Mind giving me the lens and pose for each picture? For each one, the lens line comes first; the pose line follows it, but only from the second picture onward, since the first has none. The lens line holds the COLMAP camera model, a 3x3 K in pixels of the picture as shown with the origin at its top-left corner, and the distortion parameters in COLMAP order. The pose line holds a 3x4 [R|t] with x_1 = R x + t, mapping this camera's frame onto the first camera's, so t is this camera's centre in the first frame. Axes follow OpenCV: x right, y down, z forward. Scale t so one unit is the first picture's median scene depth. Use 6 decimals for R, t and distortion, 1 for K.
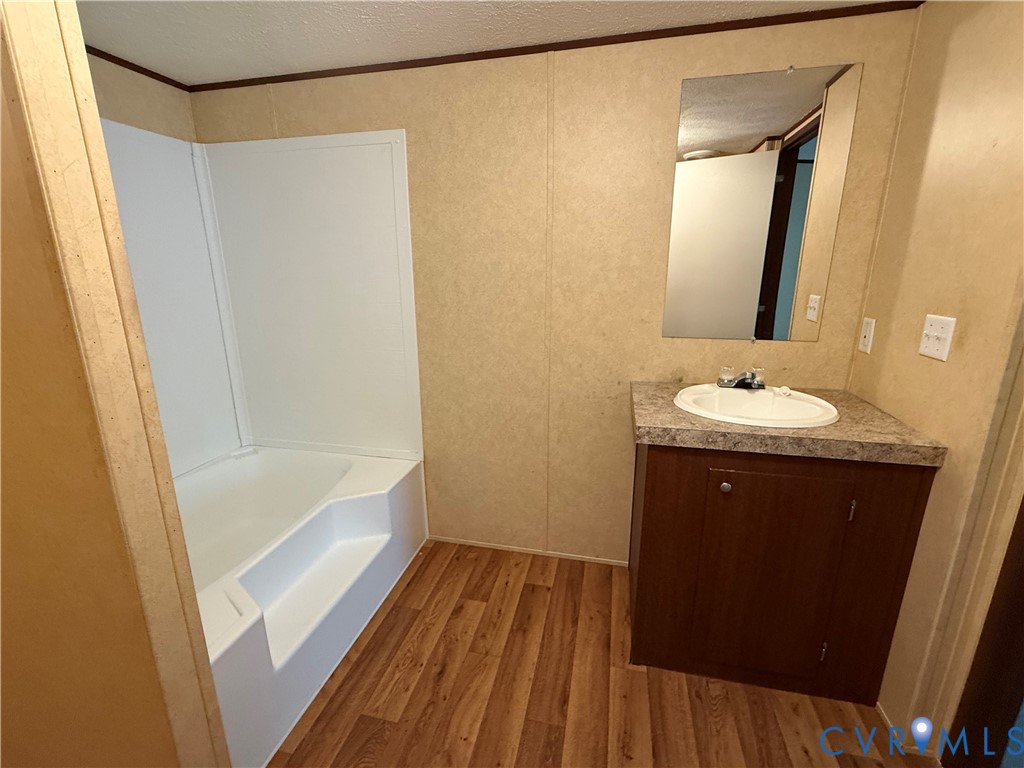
lens RADIAL K [[452.2, 0, 512.0], [0, 452.2, 384.0], [0, 0, 1]] dist [0.000919, -0.000254]
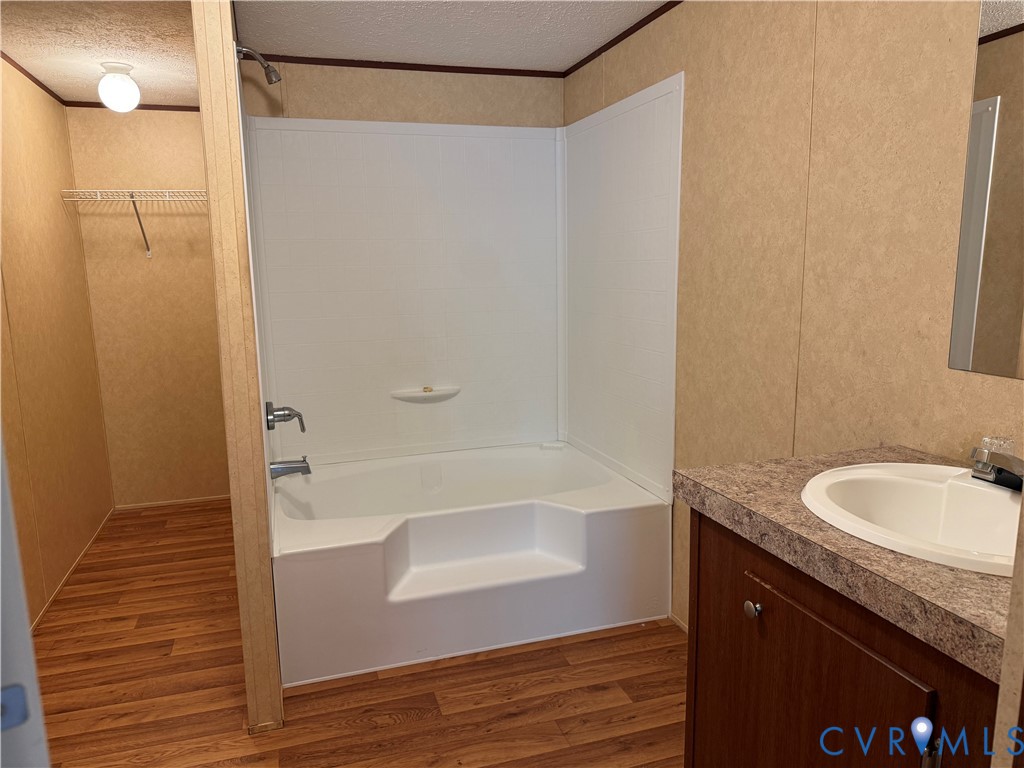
lens RADIAL K [[711.9, 0, 506.9], [0, 711.9, 390.5], [0, 0, 1]] dist [0.155261, -0.301755]
pose [[0.510284, 0.147109, -0.847331, 0.782769], [-0.199575, 0.978621, 0.049714, -0.020586], [0.836529, 0.143737, 0.528734, 0.157843]]
